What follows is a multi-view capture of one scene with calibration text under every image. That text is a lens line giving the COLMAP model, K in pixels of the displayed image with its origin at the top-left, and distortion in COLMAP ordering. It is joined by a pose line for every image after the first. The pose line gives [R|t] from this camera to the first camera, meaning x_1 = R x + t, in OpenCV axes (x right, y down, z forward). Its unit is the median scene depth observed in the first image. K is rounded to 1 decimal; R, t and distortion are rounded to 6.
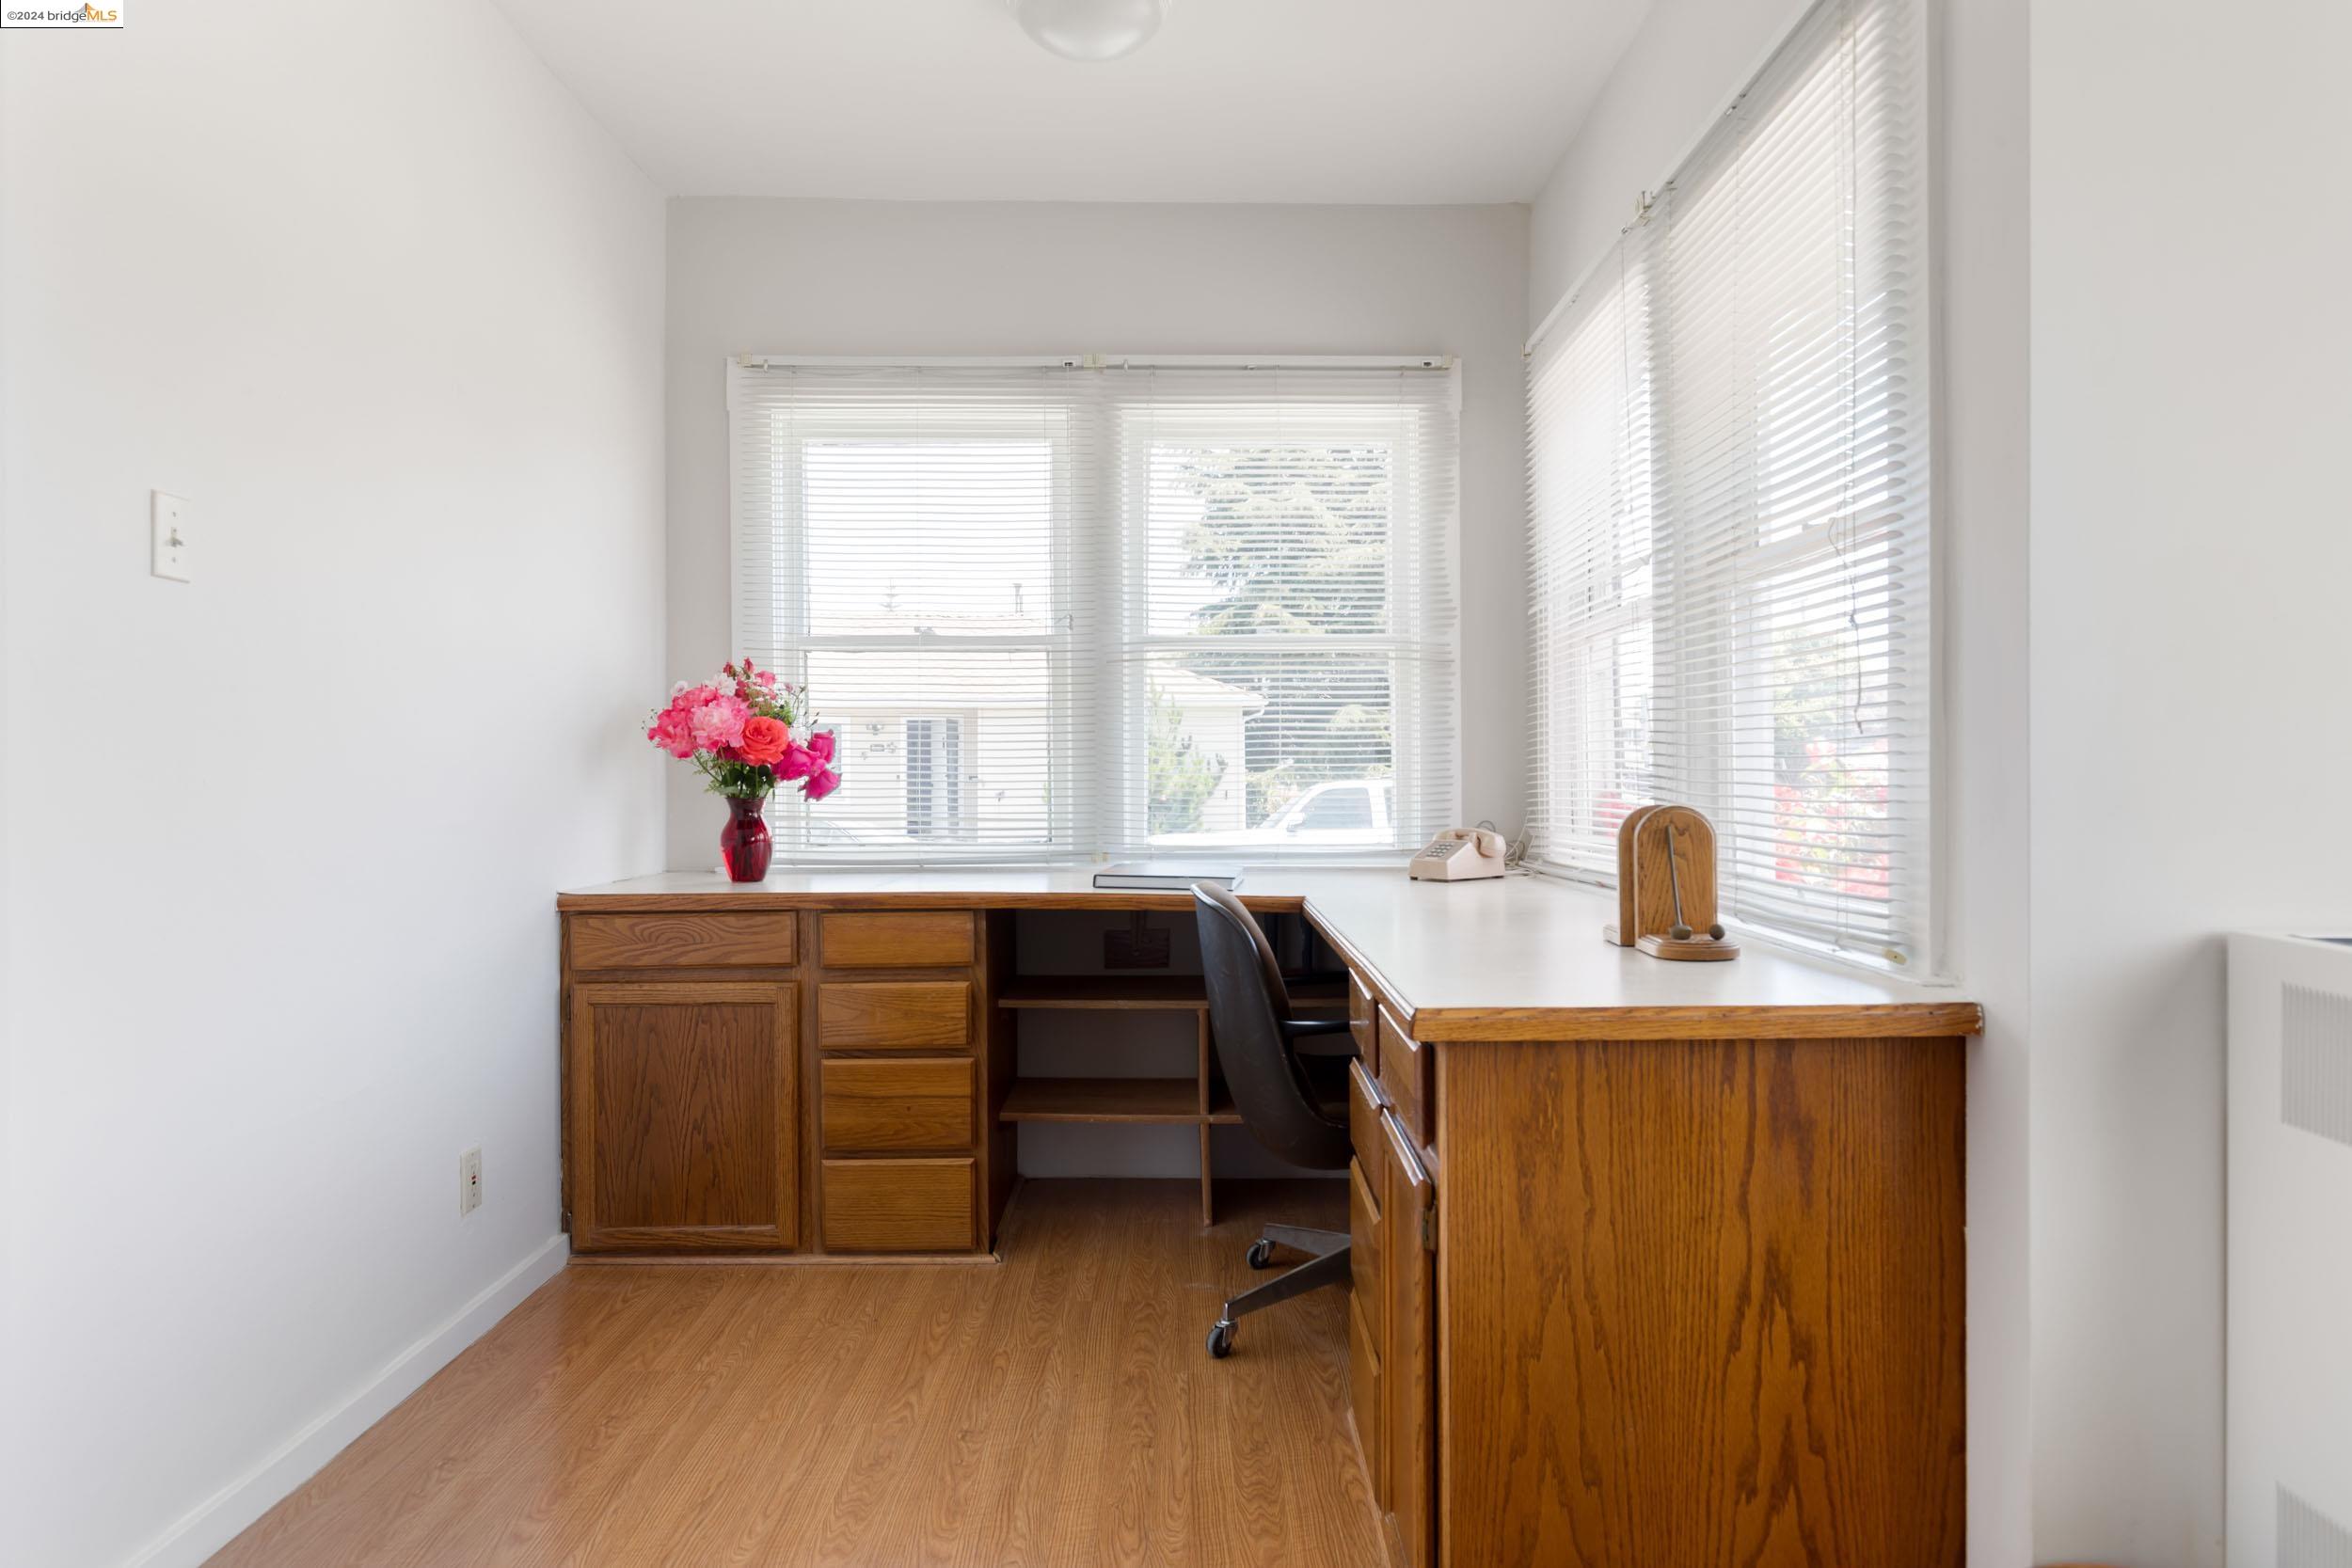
lens RADIAL K [[1432.2, 0, 1190.0], [0, 1432.2, 775.5], [0, 0, 1]] dist [0.003324, 0.000663]
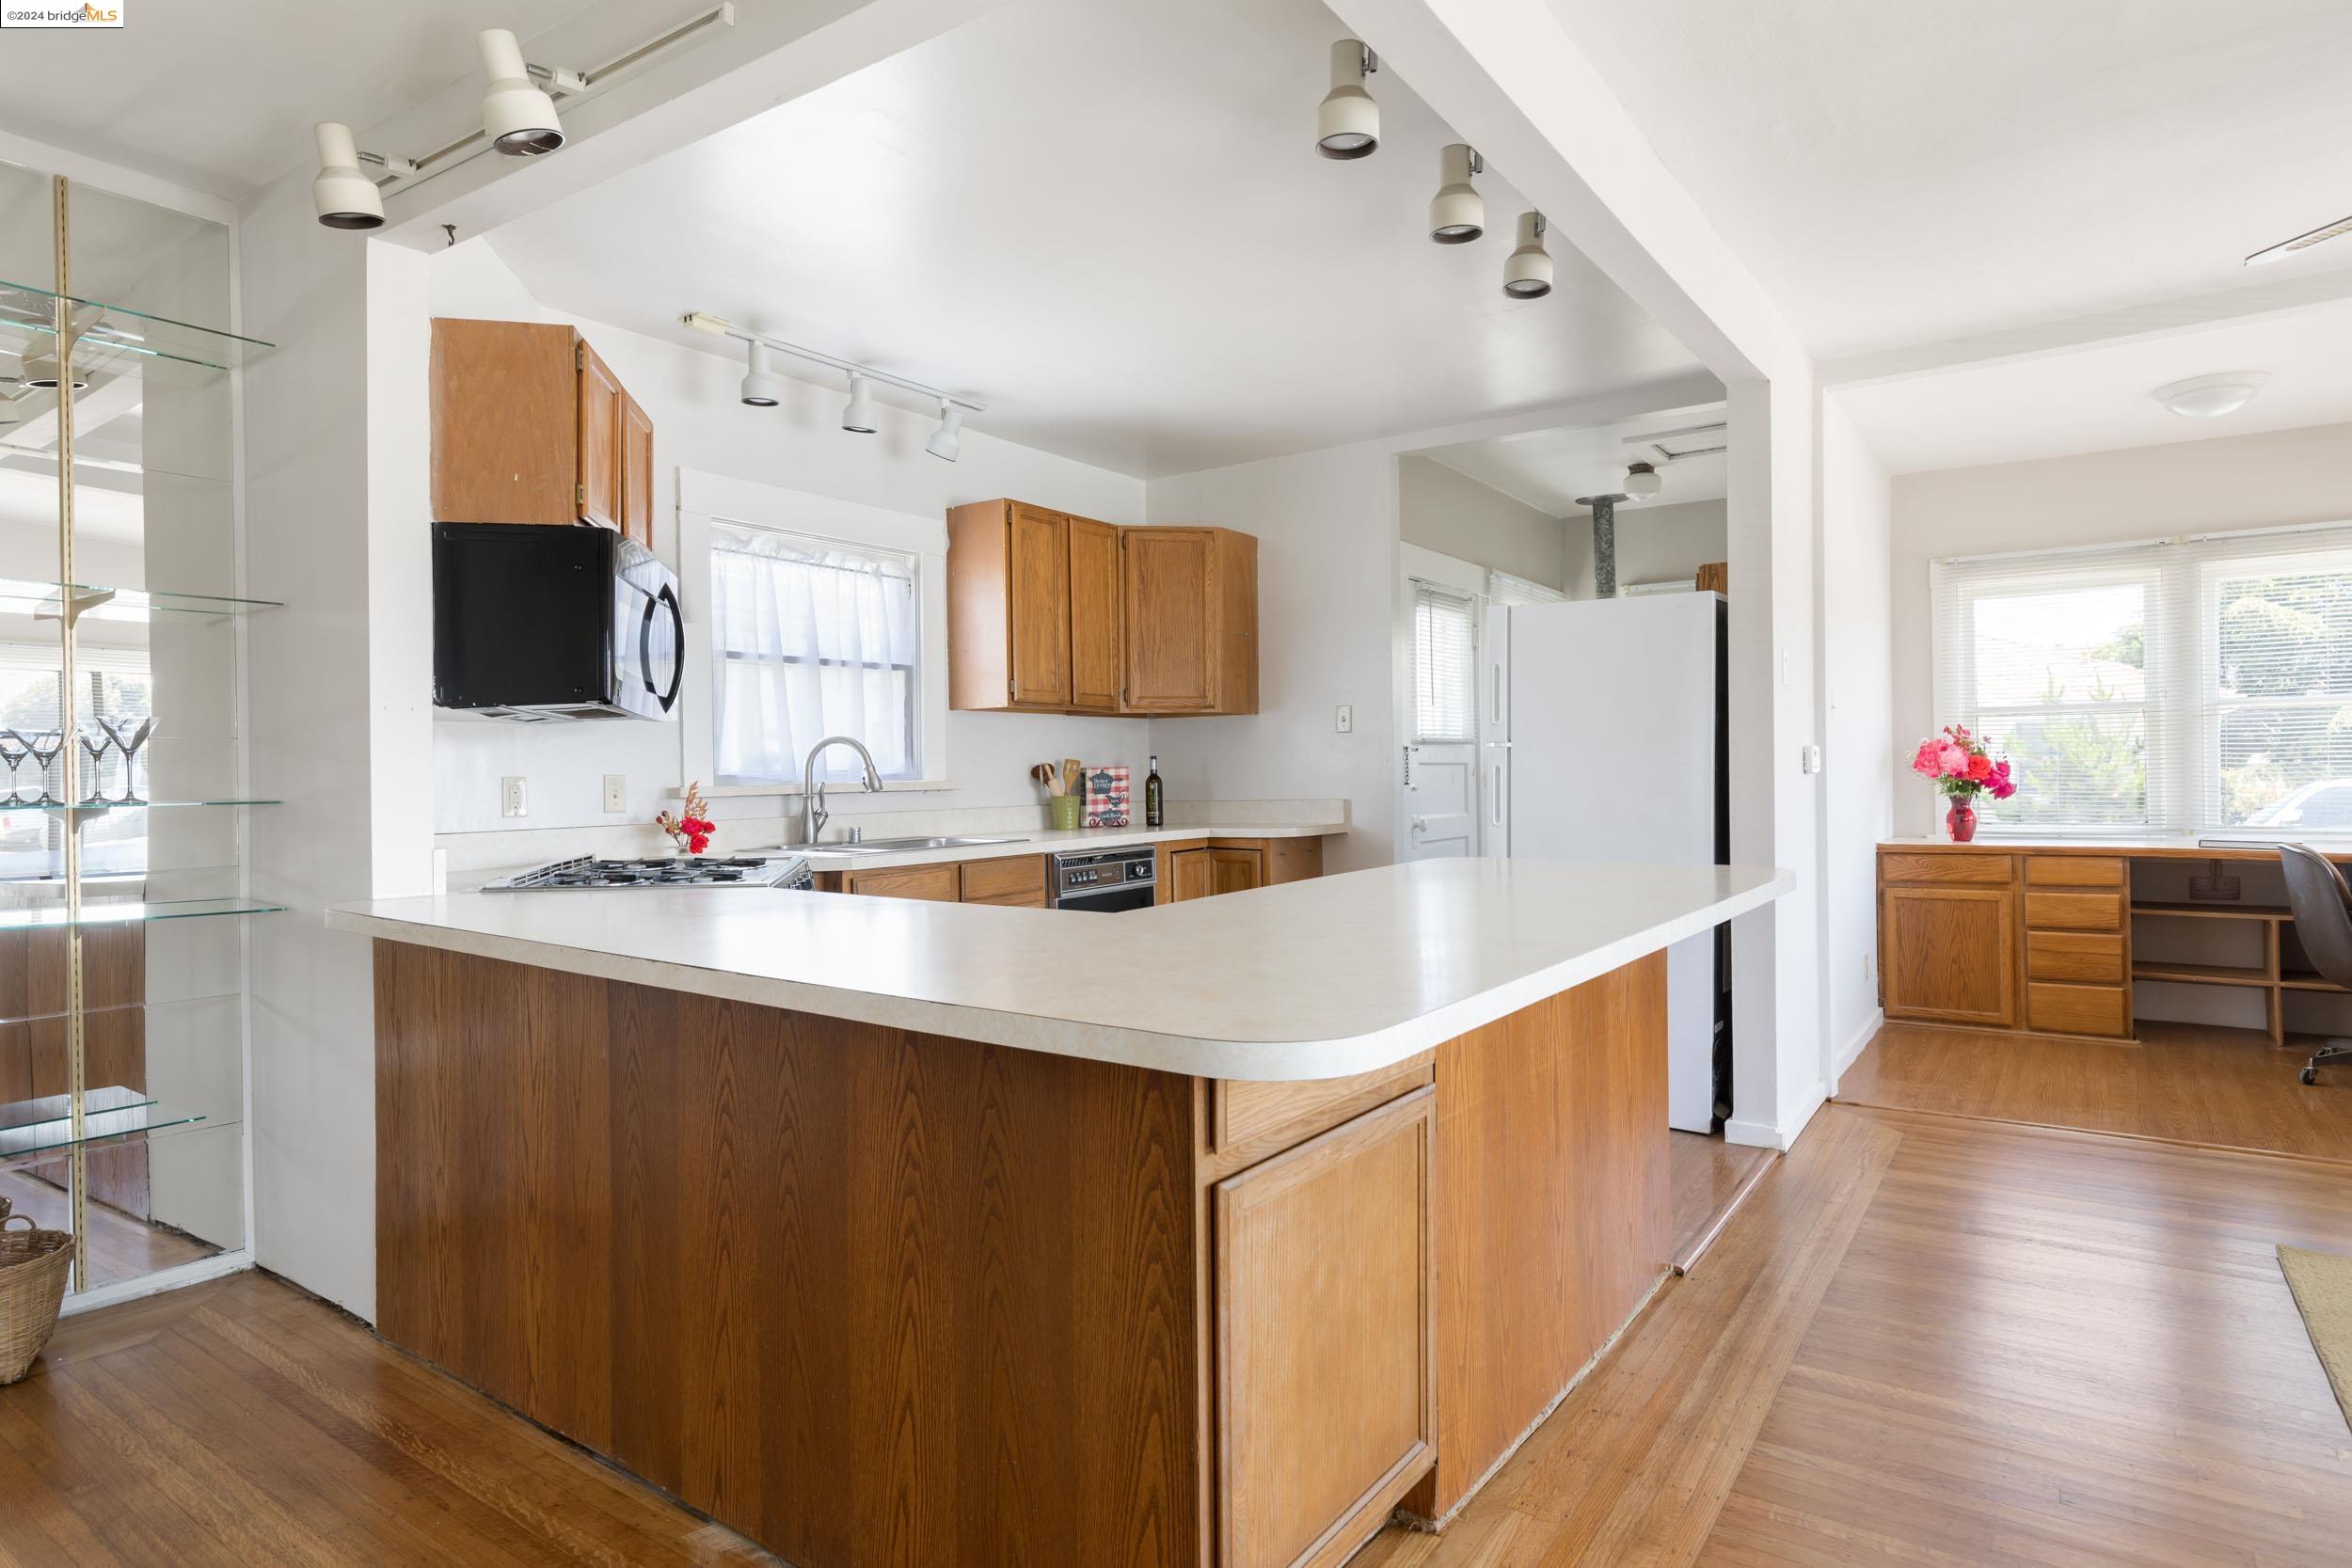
lens RADIAL K [[1304.9, 0, 1189.7], [0, 1304.9, 781.2], [0, 0, 1]] dist [0.004648, 0.001013]
pose [[0.818084, -0.007347, -0.575051, -0.164649], [0.009627, 0.999953, 0.000921, -0.019640], [0.575018, -0.006289, 0.818117, -1.123505]]
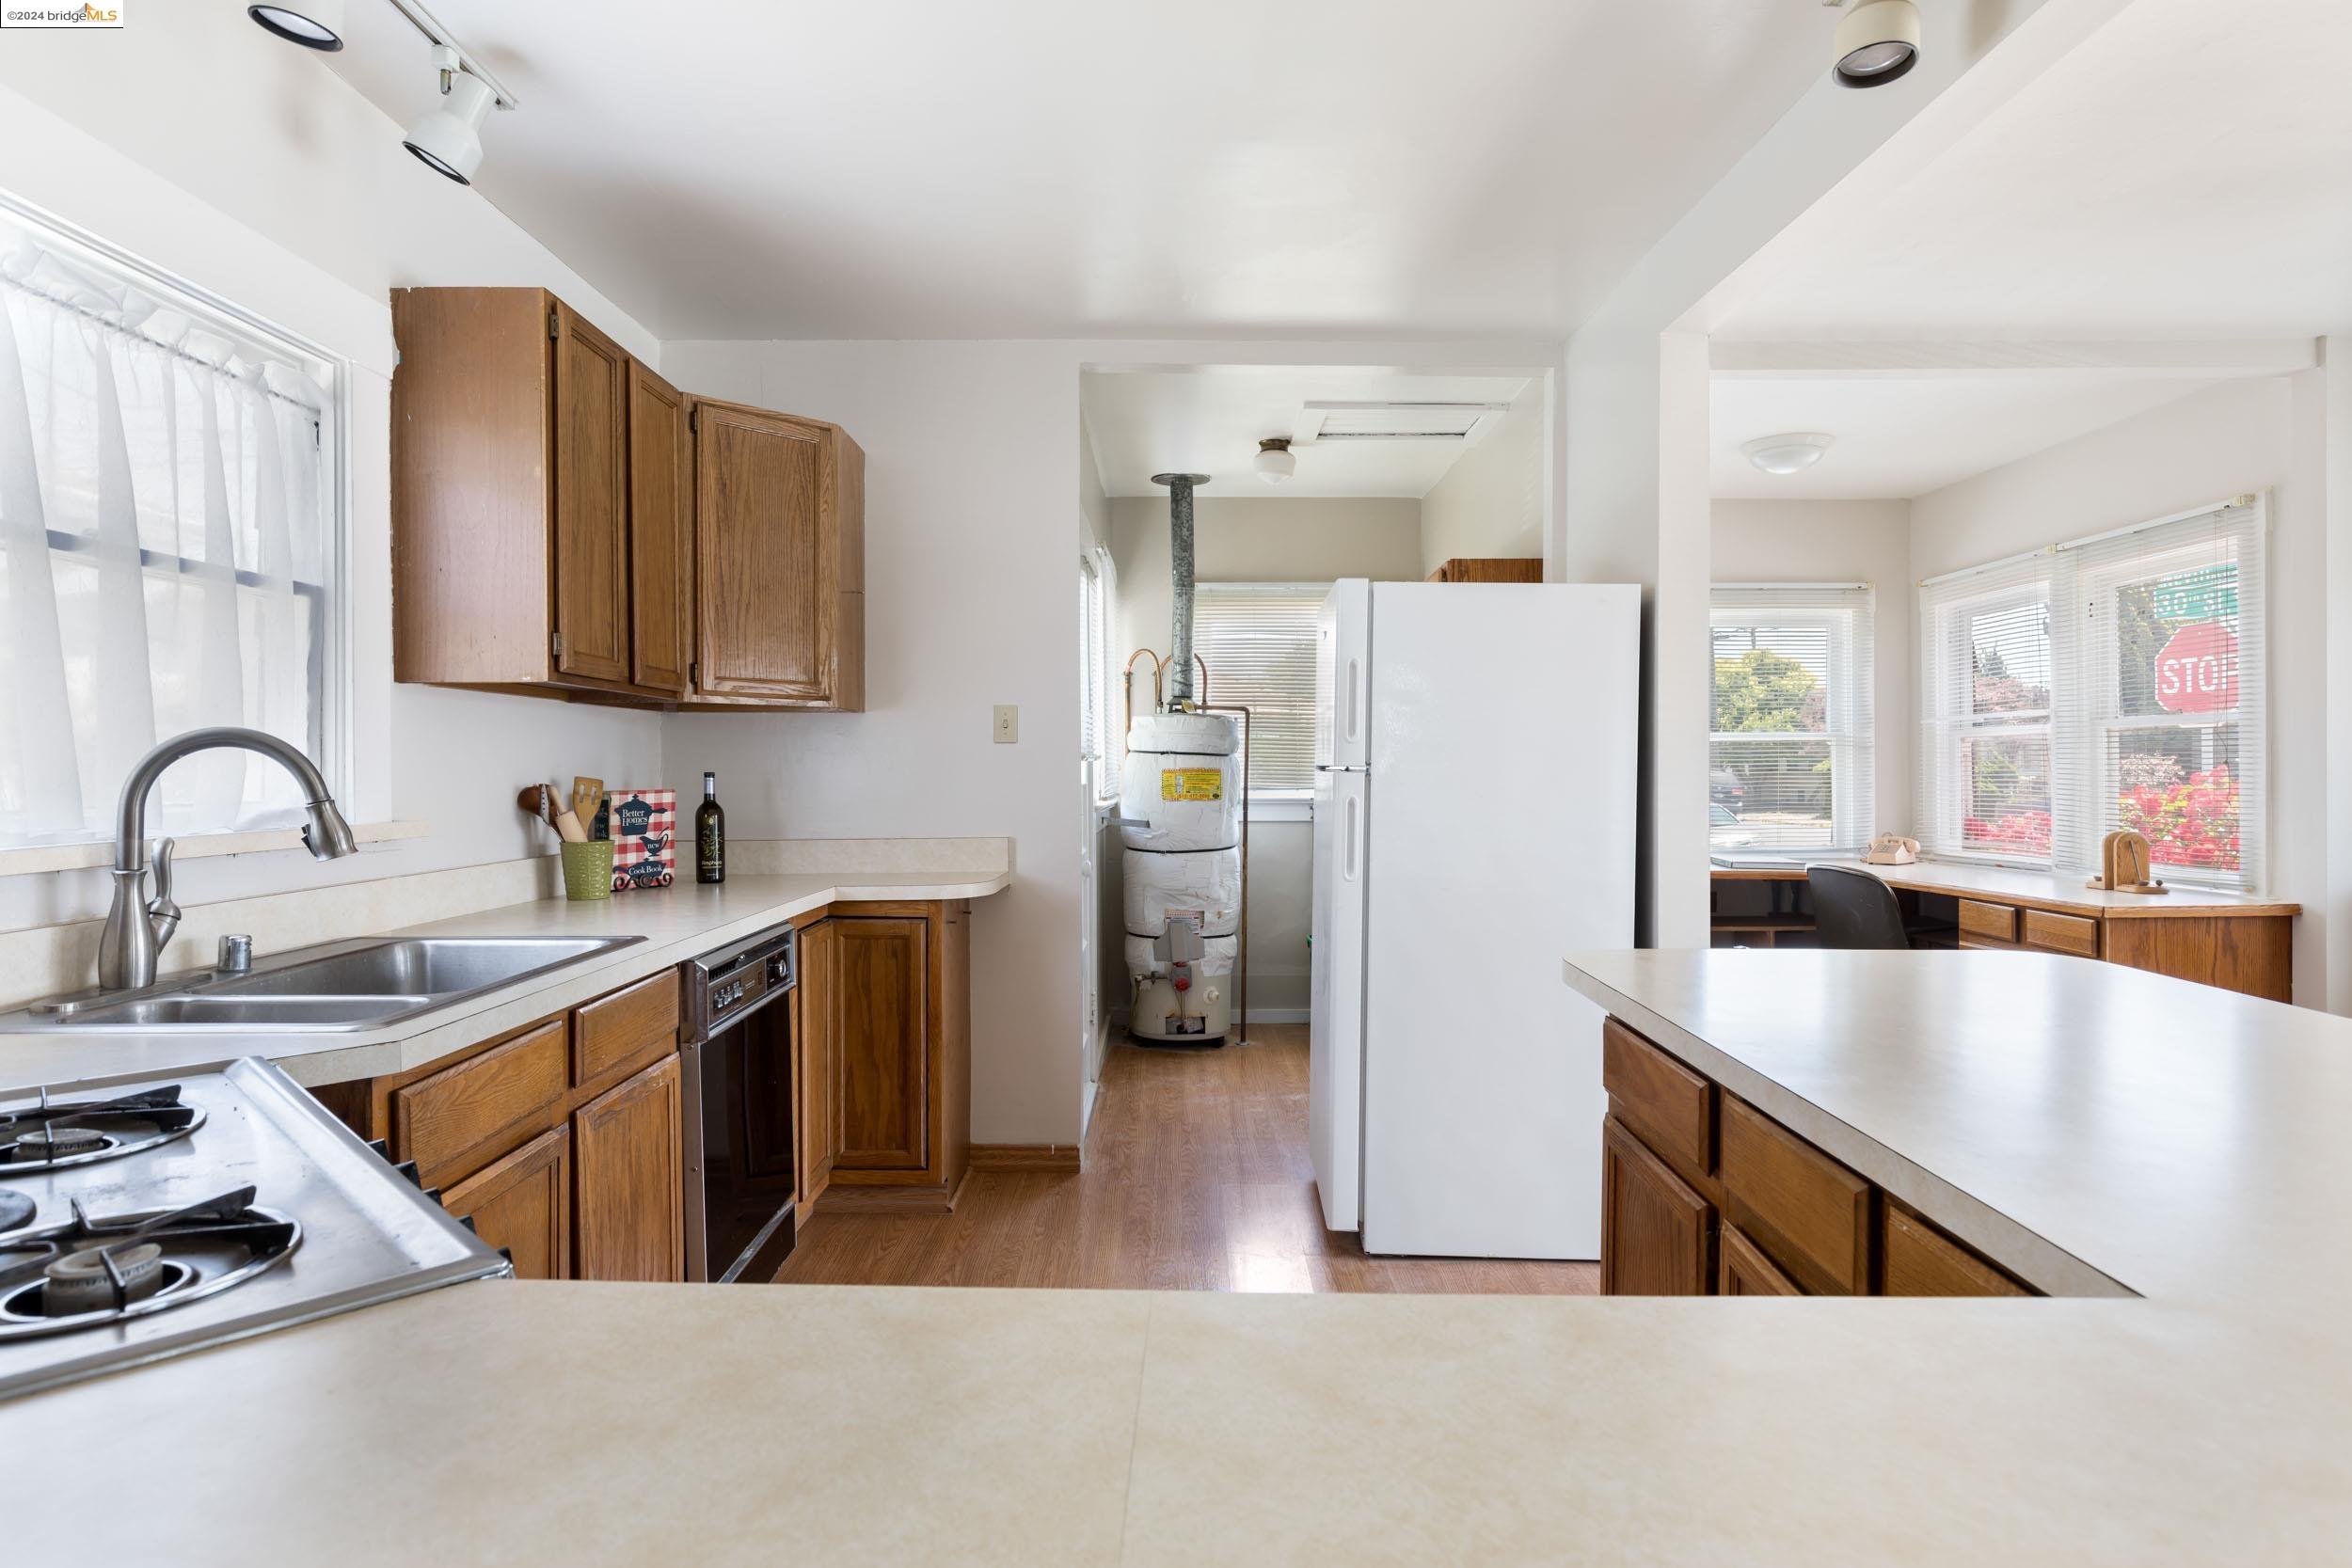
lens RADIAL K [[1274.1, 0, 1193.8], [0, 1274.1, 781.9], [0, 0, 1]] dist [0.001572, 0.000925]
pose [[0.999991, -0.001375, 0.003903, -0.843677], [0.001368, 0.999997, 0.001922, -0.047242], [-0.003905, -0.001917, 0.999991, -0.778818]]
